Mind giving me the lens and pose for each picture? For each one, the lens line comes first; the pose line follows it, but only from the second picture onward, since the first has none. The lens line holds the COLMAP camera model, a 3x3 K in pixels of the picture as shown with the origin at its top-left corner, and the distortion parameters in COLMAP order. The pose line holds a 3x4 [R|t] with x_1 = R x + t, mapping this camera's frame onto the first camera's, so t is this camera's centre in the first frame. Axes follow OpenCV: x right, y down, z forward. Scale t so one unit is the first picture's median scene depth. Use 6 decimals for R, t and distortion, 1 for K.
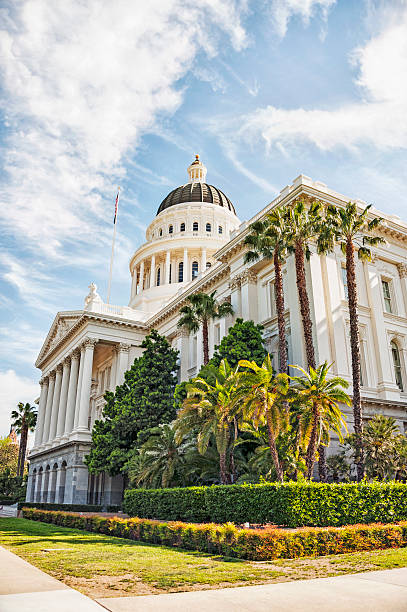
lens RADIAL K [[494.8, 0, 204.7], [0, 494.8, 303.5], [0, 0, 1]] dist [-0.084875, -0.005298]
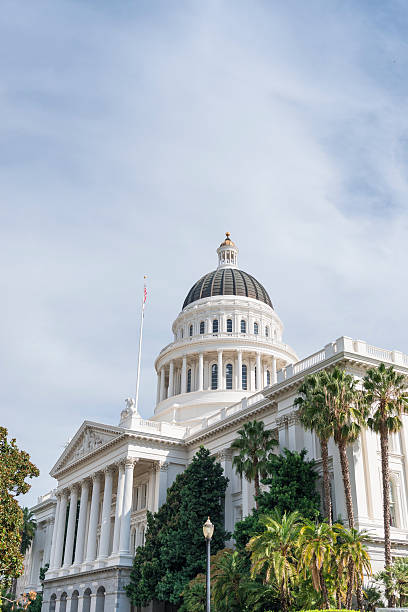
lens RADIAL K [[692.9, 0, 207.3], [0, 692.9, 308.6], [0, 0, 1]] dist [0.007048, 0.000000]
pose [[0.999952, 0.007649, -0.006078, -0.074435], [-0.008004, 0.998126, -0.060670, -0.150193], [0.005603, 0.060716, 0.998139, -0.421157]]
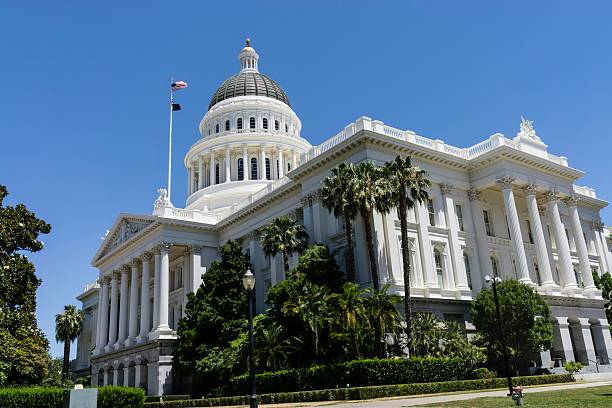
lens RADIAL K [[585.4, 0, 304.2], [0, 585.4, 202.0], [0, 0, 1]] dist [-0.009305, 0.000000]
pose [[0.992743, -0.026015, 0.117408, -0.083090], [0.018449, 0.997710, 0.065078, -0.097536], [-0.118832, -0.062440, 0.990949, -0.295763]]
